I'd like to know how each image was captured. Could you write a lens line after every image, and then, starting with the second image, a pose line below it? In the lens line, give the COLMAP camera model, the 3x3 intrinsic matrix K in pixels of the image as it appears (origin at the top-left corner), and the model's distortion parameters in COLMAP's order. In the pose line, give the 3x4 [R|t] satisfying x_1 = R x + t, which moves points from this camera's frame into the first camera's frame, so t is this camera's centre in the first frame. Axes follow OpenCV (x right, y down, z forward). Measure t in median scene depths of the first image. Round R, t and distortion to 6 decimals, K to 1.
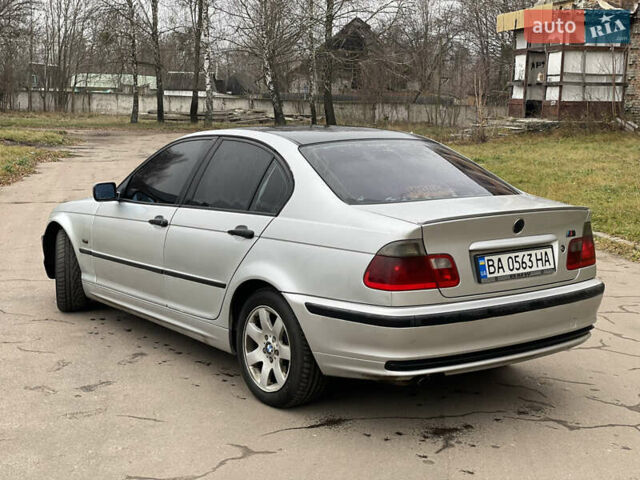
lens RADIAL K [[960.6, 0, 320.0], [0, 960.6, 240.0], [0, 0, 1]] dist [0.081145, -0.040890]
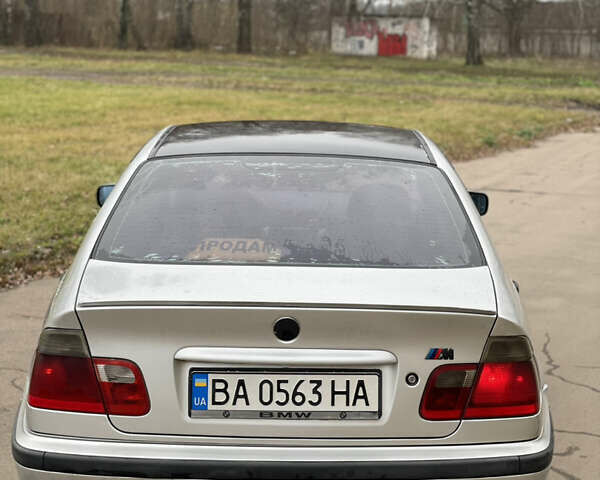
lens RADIAL K [[1186.1, 0, 300.0], [0, 1186.1, 240.0], [0, 0, 1]] dist [-0.067332, 3.375248]
pose [[0.818112, 0.104766, -0.565435, 0.601766], [-0.096254, 0.994340, 0.044969, -0.099023], [0.566946, 0.017635, 0.823566, 0.424575]]
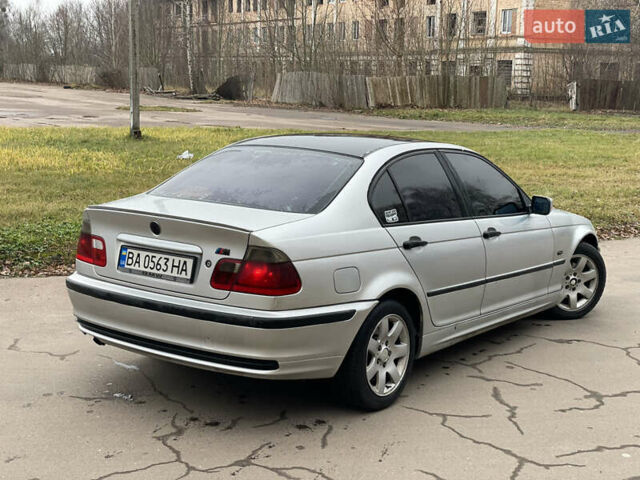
lens RADIAL K [[960.6, 0, 320.0], [0, 960.6, 240.0], [0, 0, 1]] dist [0.081145, -0.040890]
pose [[0.293554, 0.143730, -0.945075, 1.253703], [-0.162559, 0.981739, 0.098812, -0.134892], [0.942019, 0.124624, 0.311558, 0.840447]]
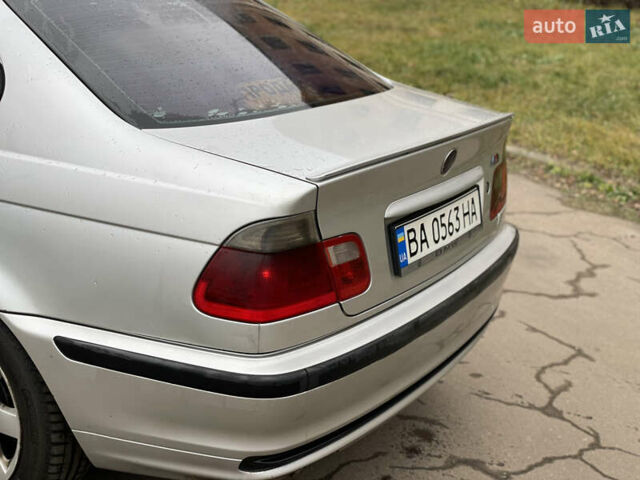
lens RADIAL K [[960.6, 0, 320.0], [0, 960.6, 240.0], [0, 0, 1]] dist [0.081145, -0.040890]
pose [[0.926672, -0.066524, 0.369938, -0.067642], [-0.003688, 0.982557, 0.185926, -0.071948], [-0.375854, -0.173657, 0.910262, 0.519032]]
